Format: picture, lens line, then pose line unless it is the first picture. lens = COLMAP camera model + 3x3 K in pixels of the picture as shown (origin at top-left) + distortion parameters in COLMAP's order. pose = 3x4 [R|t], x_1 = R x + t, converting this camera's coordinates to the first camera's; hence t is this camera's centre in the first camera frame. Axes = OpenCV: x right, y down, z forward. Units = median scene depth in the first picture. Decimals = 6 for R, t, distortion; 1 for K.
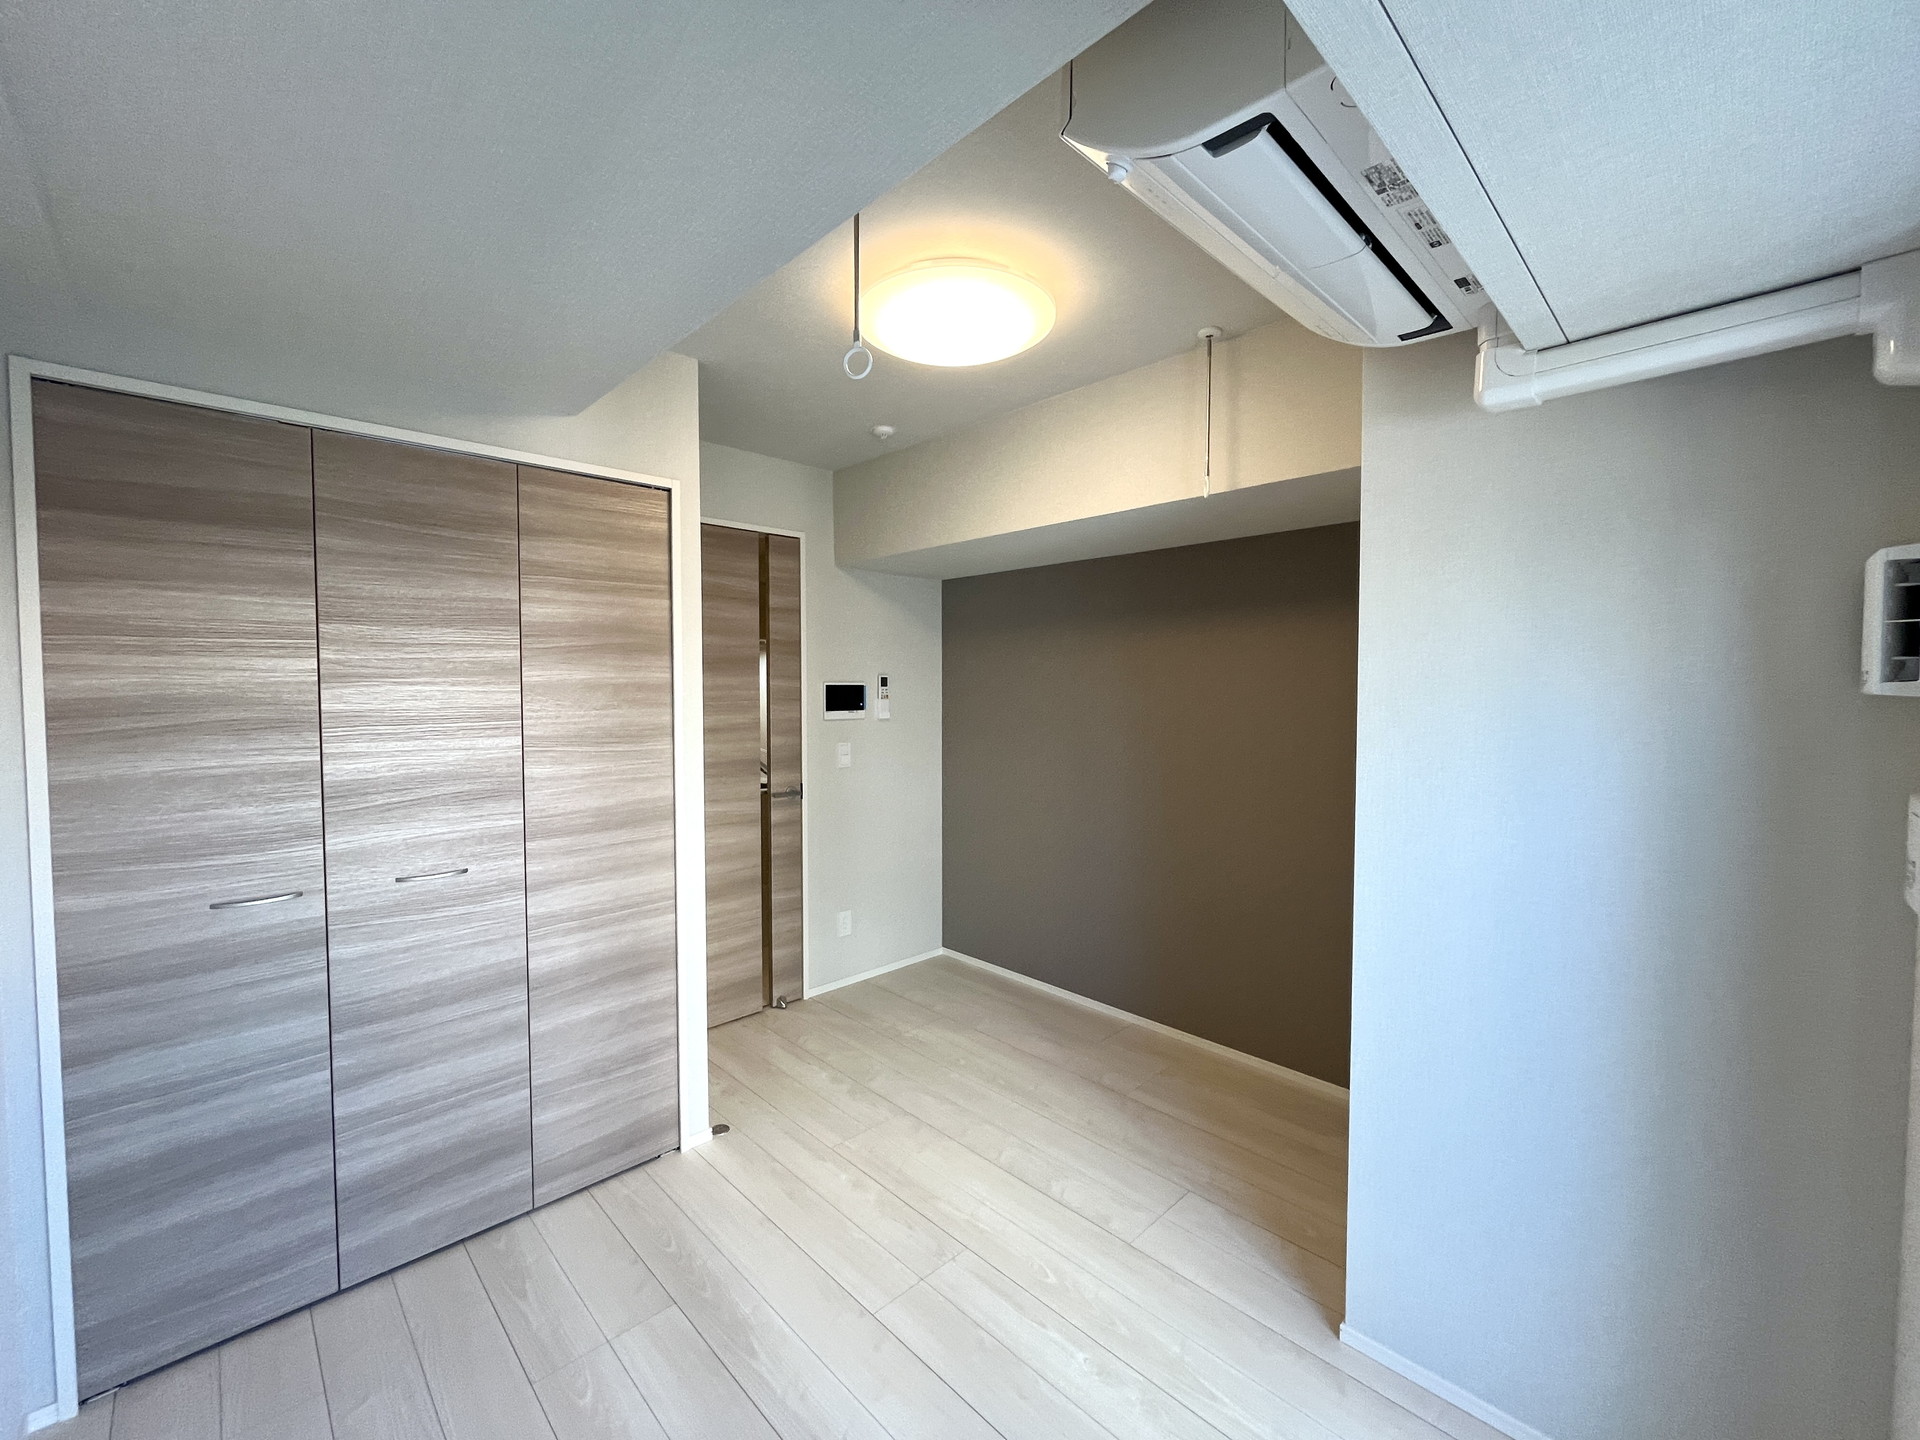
lens RADIAL K [[781.6, 0, 956.4], [0, 781.6, 714.7], [0, 0, 1]] dist [-0.002515, -0.000331]
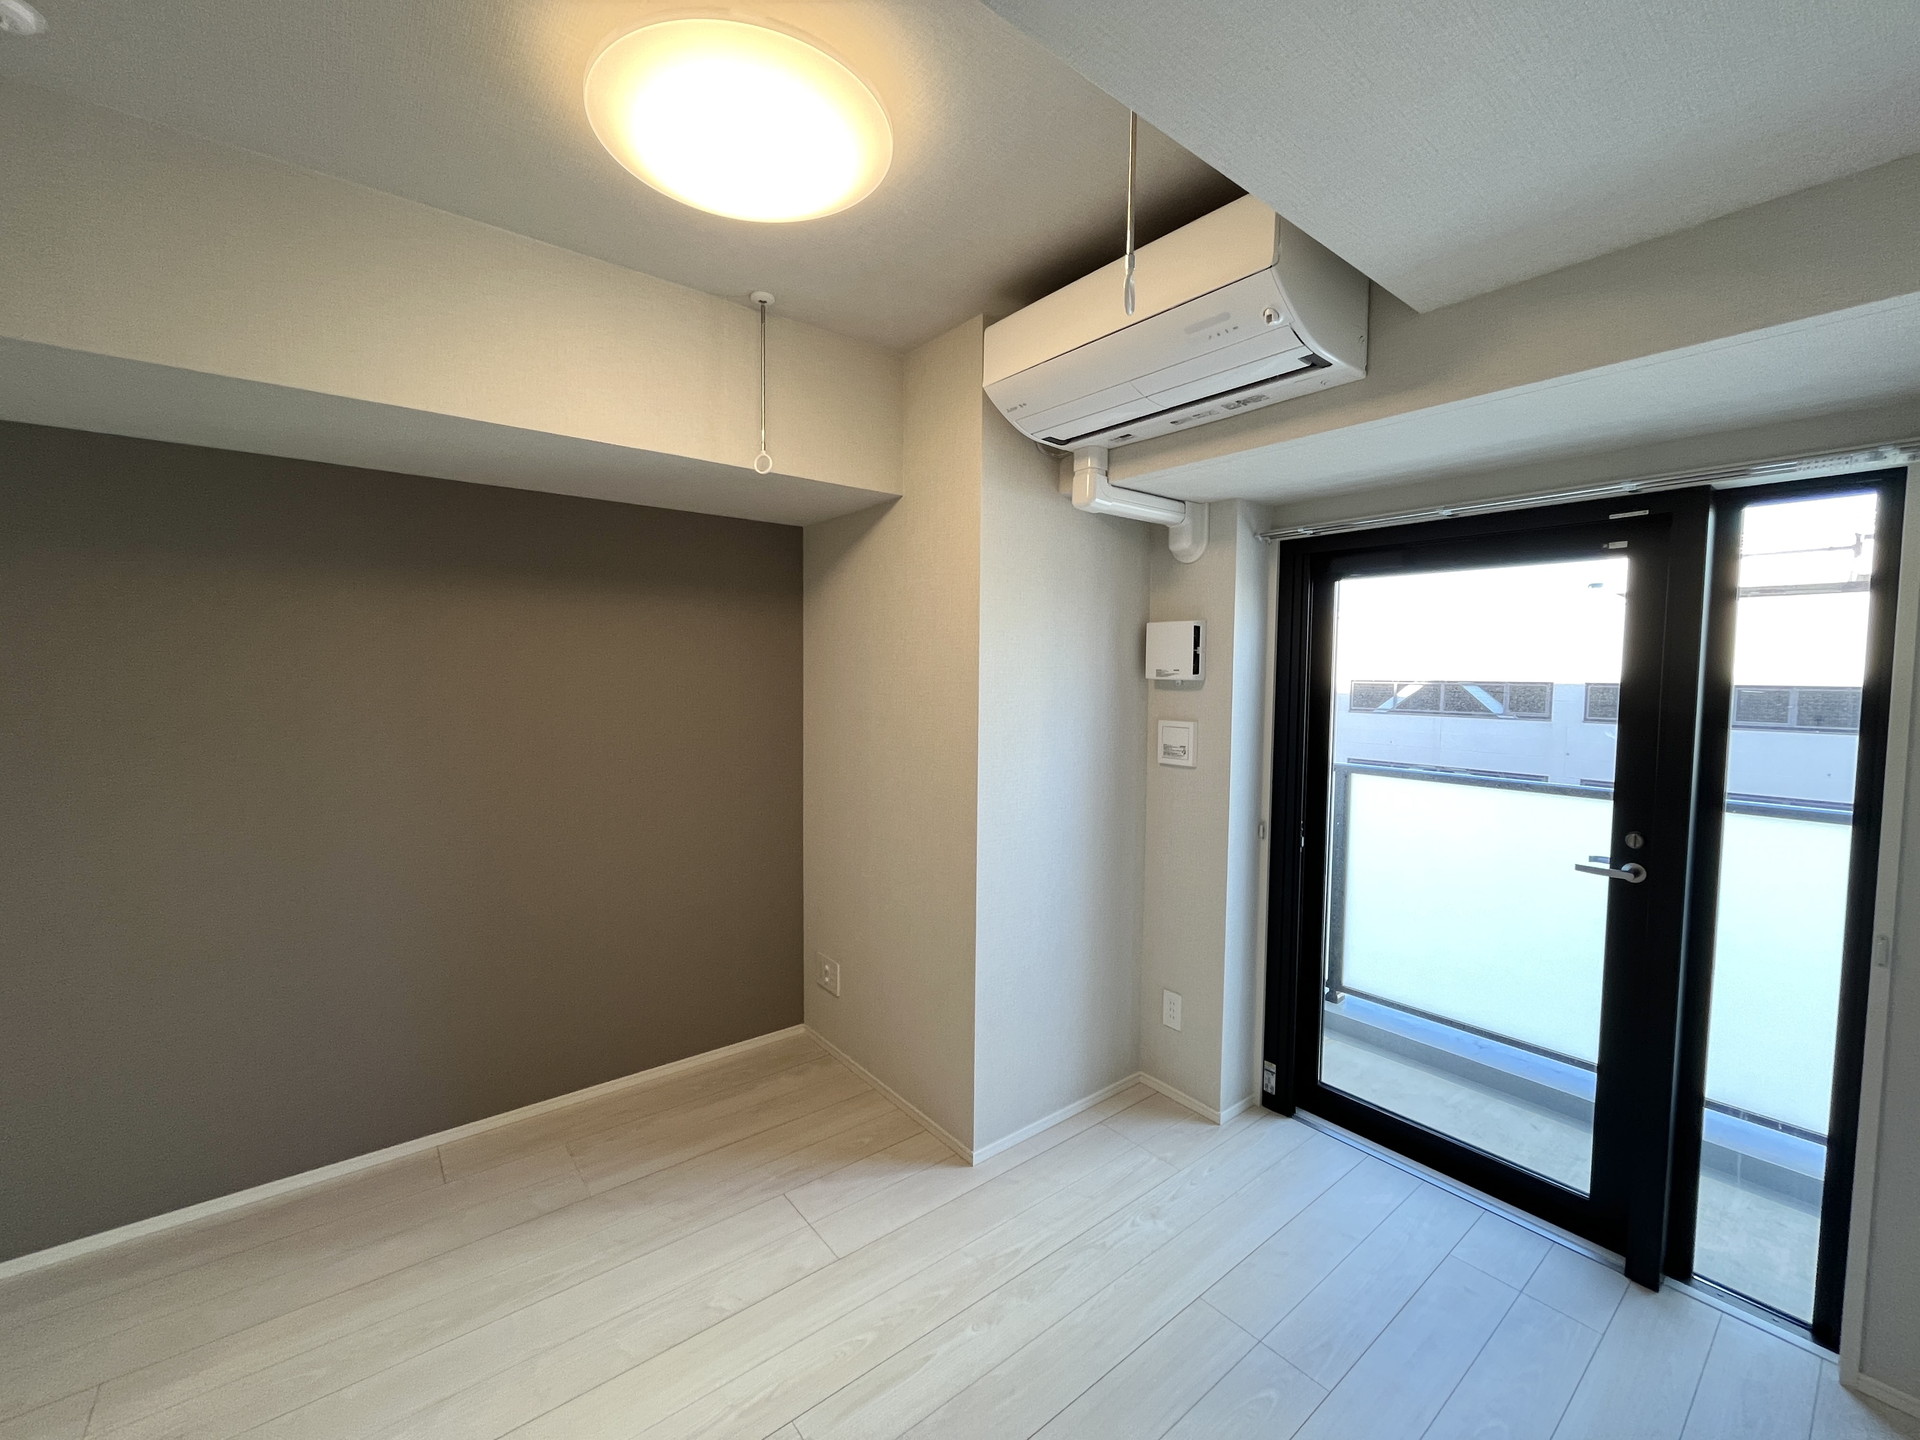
lens RADIAL K [[781.6, 0, 956.4], [0, 781.6, 714.7], [0, 0, 1]] dist [-0.002515, -0.000331]
pose [[0.101357, -0.056189, 0.993262, -0.636936], [0.027873, 0.998172, 0.053622, -0.032209], [-0.994460, 0.022250, 0.102738, 0.701037]]
